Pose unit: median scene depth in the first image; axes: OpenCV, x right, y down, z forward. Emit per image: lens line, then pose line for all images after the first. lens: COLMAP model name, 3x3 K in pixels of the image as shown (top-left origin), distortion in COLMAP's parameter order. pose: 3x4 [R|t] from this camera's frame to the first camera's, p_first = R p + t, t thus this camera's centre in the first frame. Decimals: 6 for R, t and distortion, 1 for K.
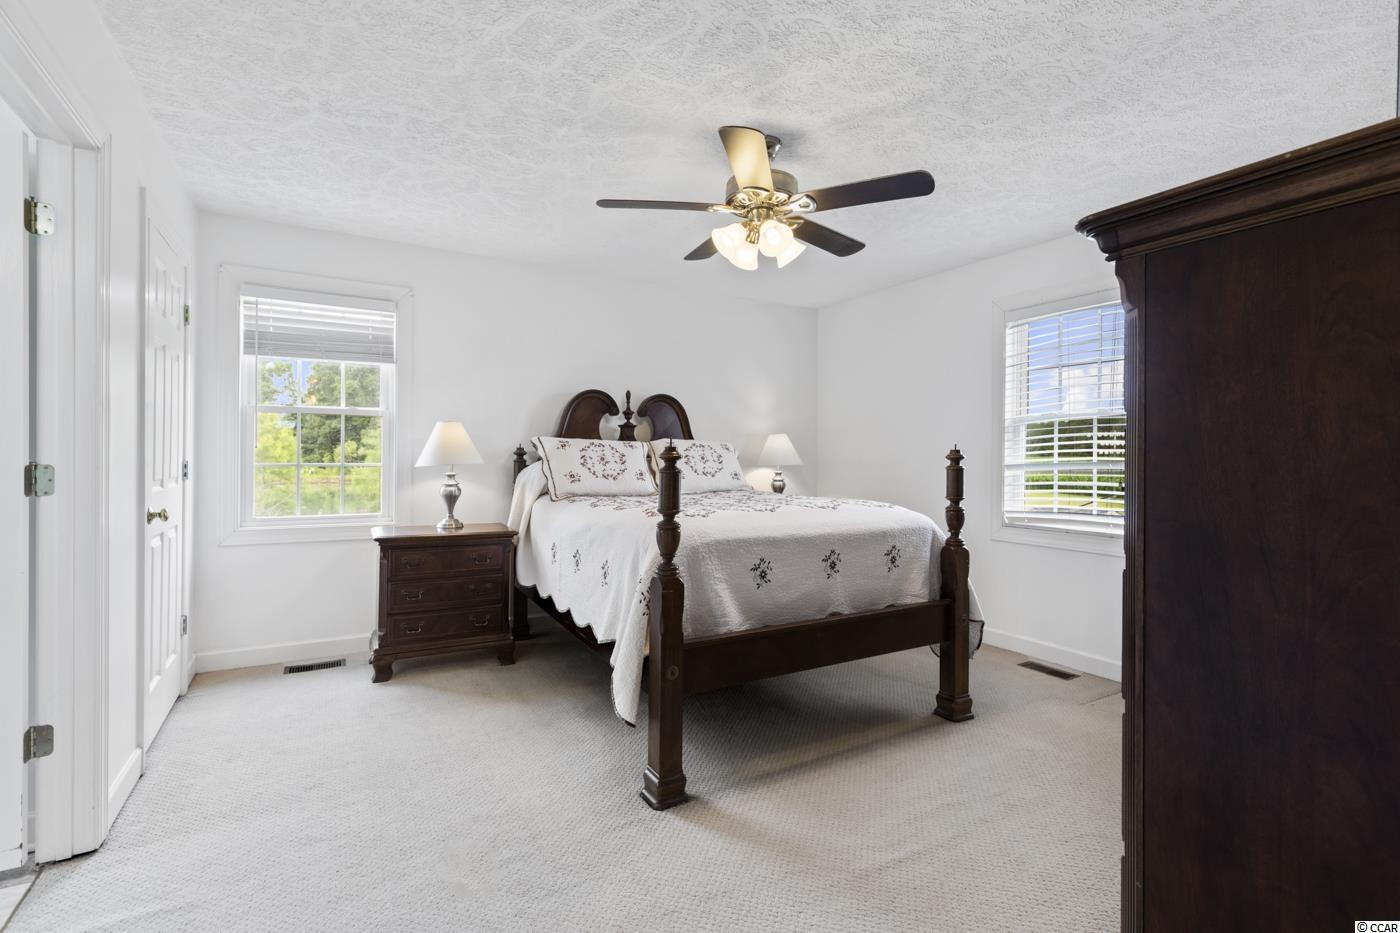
lens RADIAL K [[628.7, 0, 694.5], [0, 628.7, 464.8], [0, 0, 1]] dist [0.004117, -0.000405]
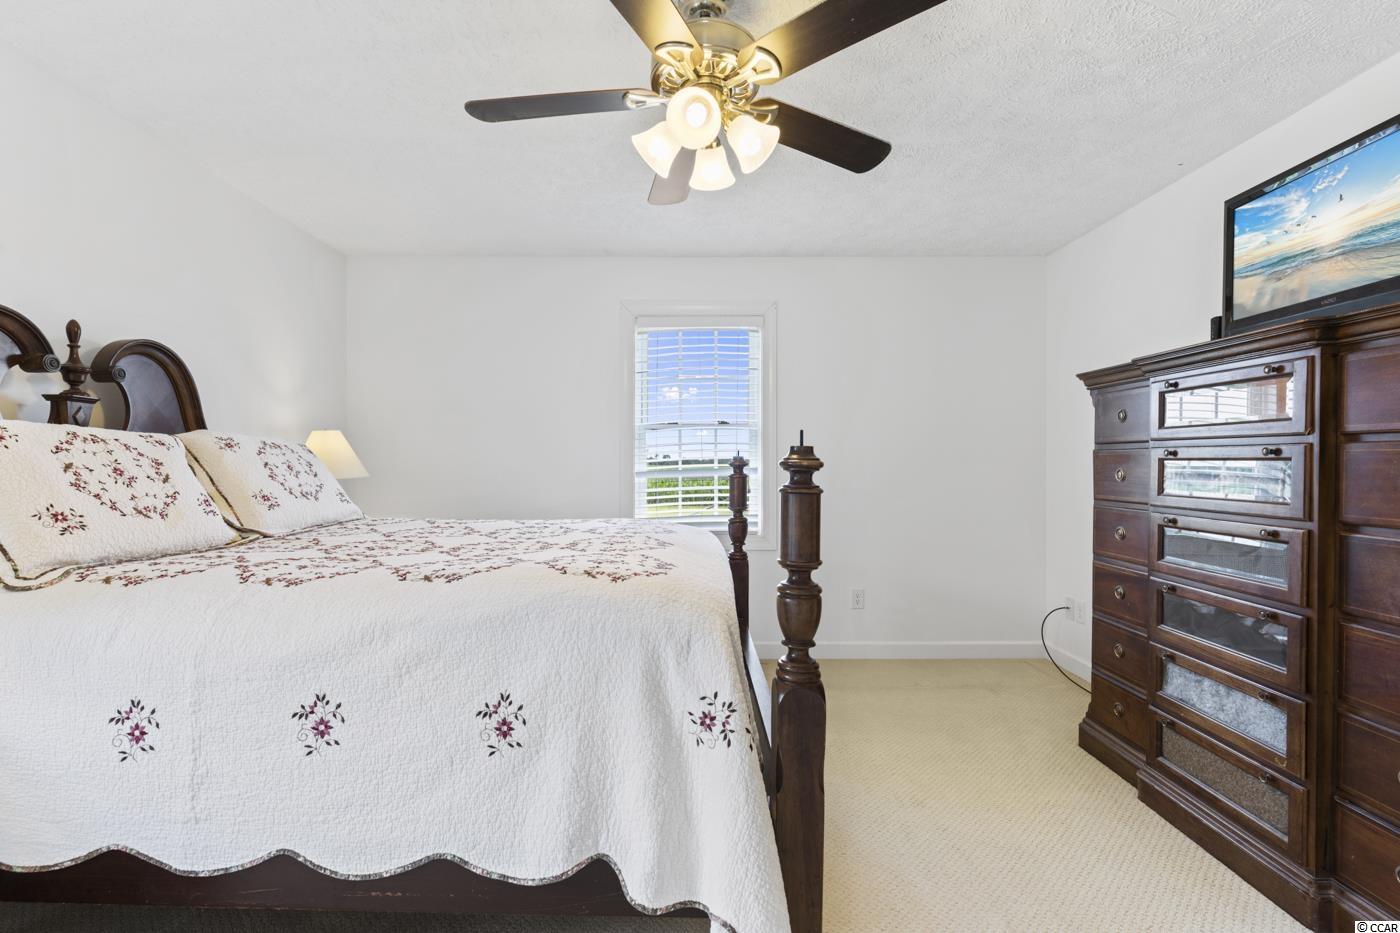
lens RADIAL K [[628.7, 0, 697.7], [0, 628.7, 468.7], [0, 0, 1]] dist [0.004117, -0.000405]
pose [[0.498692, -0.008762, 0.866735, -0.307719], [0.014338, 0.999895, 0.001858, -0.006275], [-0.866661, 0.011501, 0.498765, 0.429495]]
